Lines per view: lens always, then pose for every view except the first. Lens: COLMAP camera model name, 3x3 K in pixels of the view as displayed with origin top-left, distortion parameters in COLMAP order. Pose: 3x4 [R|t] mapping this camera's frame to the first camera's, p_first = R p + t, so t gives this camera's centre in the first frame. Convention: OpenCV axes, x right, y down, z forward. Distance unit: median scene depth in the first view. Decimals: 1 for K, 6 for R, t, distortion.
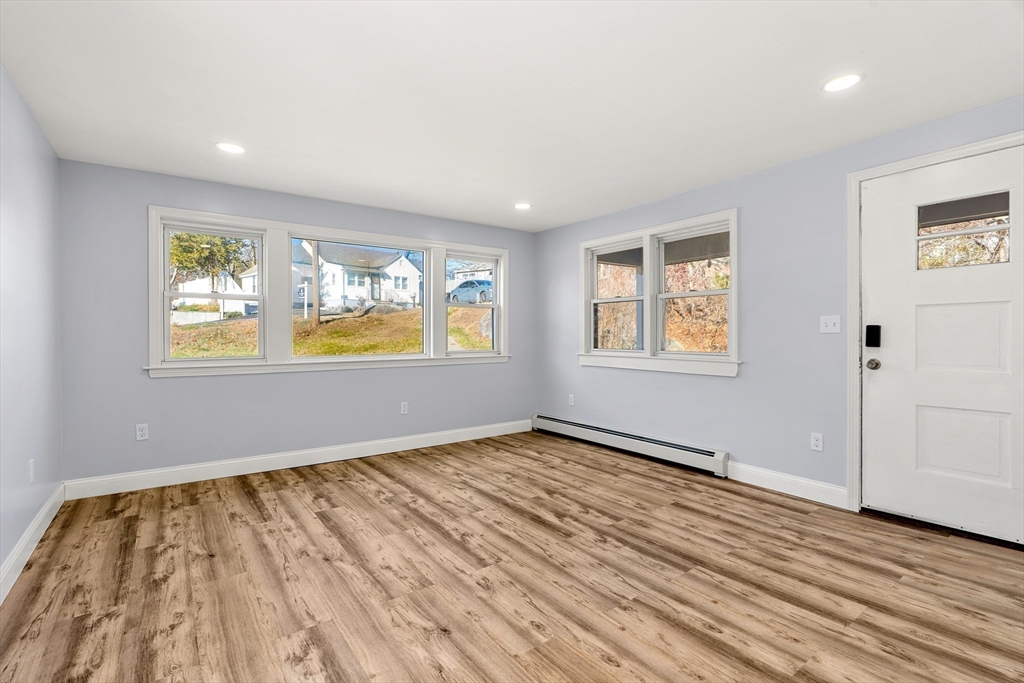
lens RADIAL K [[467.9, 0, 513.7], [0, 467.9, 333.9], [0, 0, 1]] dist [-0.009918, 0.003561]
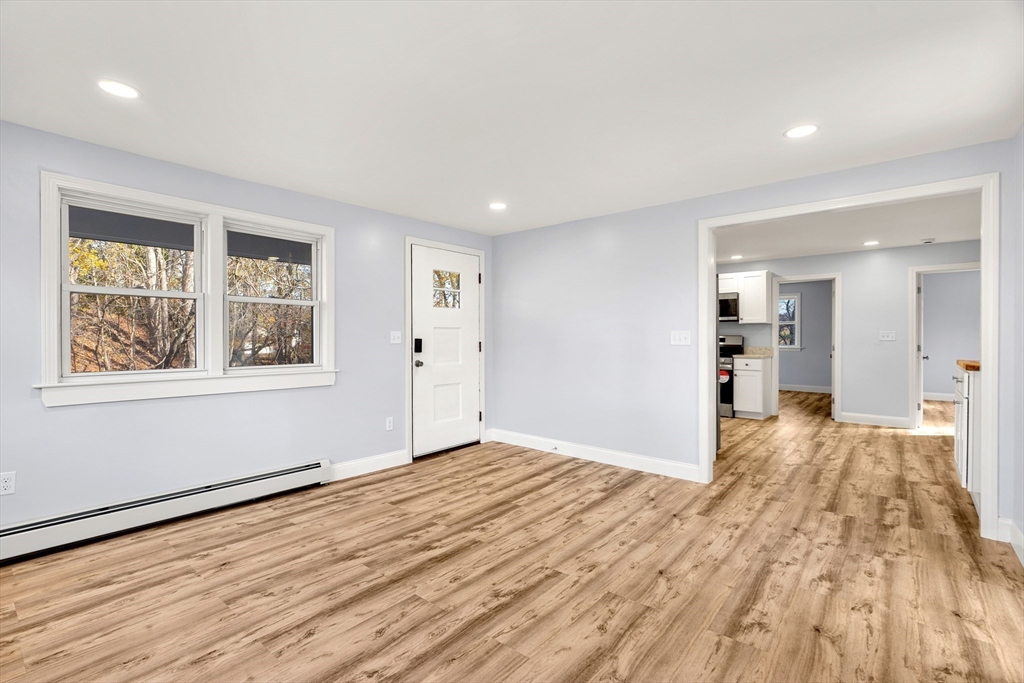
lens RADIAL K [[467.9, 0, 509.0], [0, 467.9, 338.9], [0, 0, 1]] dist [-0.009918, 0.003561]
pose [[-0.232880, 0.003595, 0.972499, -0.882080], [0.000516, 0.999993, -0.003573, -0.012538], [-0.972505, -0.000331, -0.232880, 1.143224]]
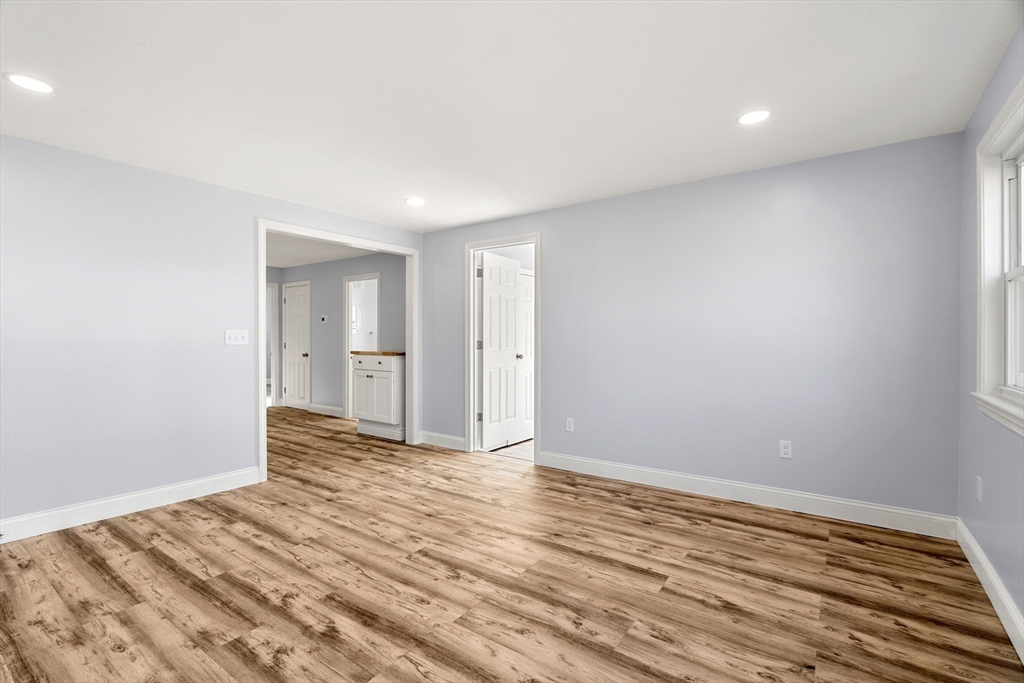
lens RADIAL K [[467.9, 0, 510.6], [0, 467.9, 341.2], [0, 0, 1]] dist [-0.009918, 0.003561]
pose [[-0.952662, 0.010011, -0.303866, 0.057484], [0.007717, 0.999932, 0.008749, -0.015773], [0.303933, 0.005990, -0.952675, 1.817393]]
